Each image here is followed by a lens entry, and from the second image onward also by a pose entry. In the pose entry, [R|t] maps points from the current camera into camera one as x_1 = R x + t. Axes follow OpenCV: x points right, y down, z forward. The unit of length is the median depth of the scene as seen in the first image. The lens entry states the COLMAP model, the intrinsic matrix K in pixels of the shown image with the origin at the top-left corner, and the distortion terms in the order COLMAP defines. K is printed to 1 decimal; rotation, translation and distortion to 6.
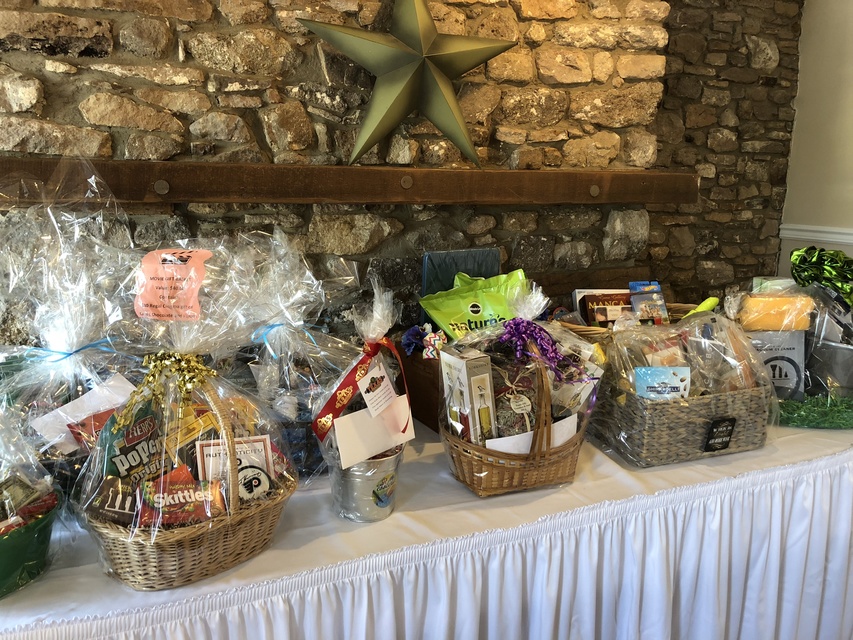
lens RADIAL K [[706.1, 0, 426.7], [0, 706.1, 318.0], [0, 0, 1]] dist [-0.000605, 0.018366]
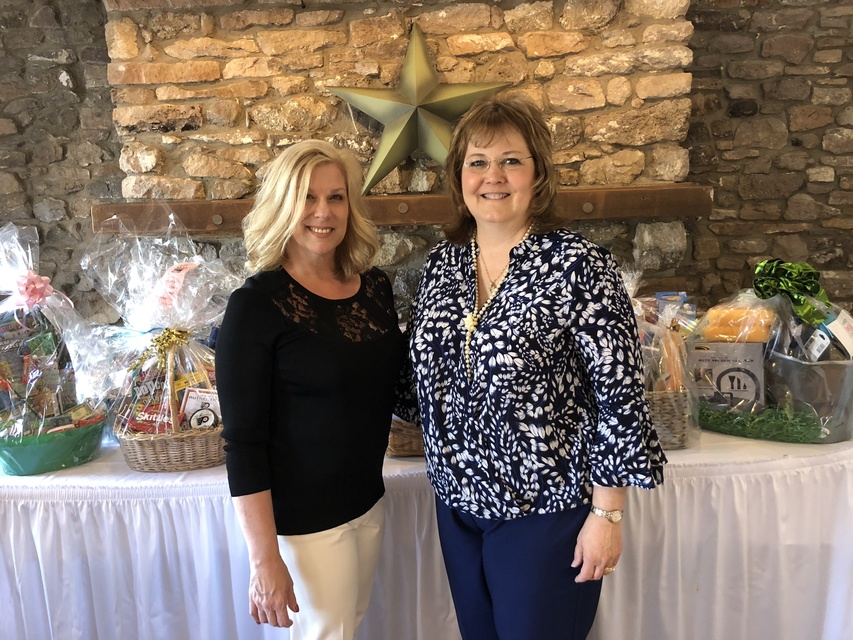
lens RADIAL K [[706.1, 0, 428.5], [0, 706.1, 320.1], [0, 0, 1]] dist [-0.000605, 0.018366]
pose [[0.917665, 0.031105, -0.396137, 0.444601], [-0.032960, 0.999454, 0.002126, 0.000331], [0.395987, 0.011106, 0.918189, -0.104220]]
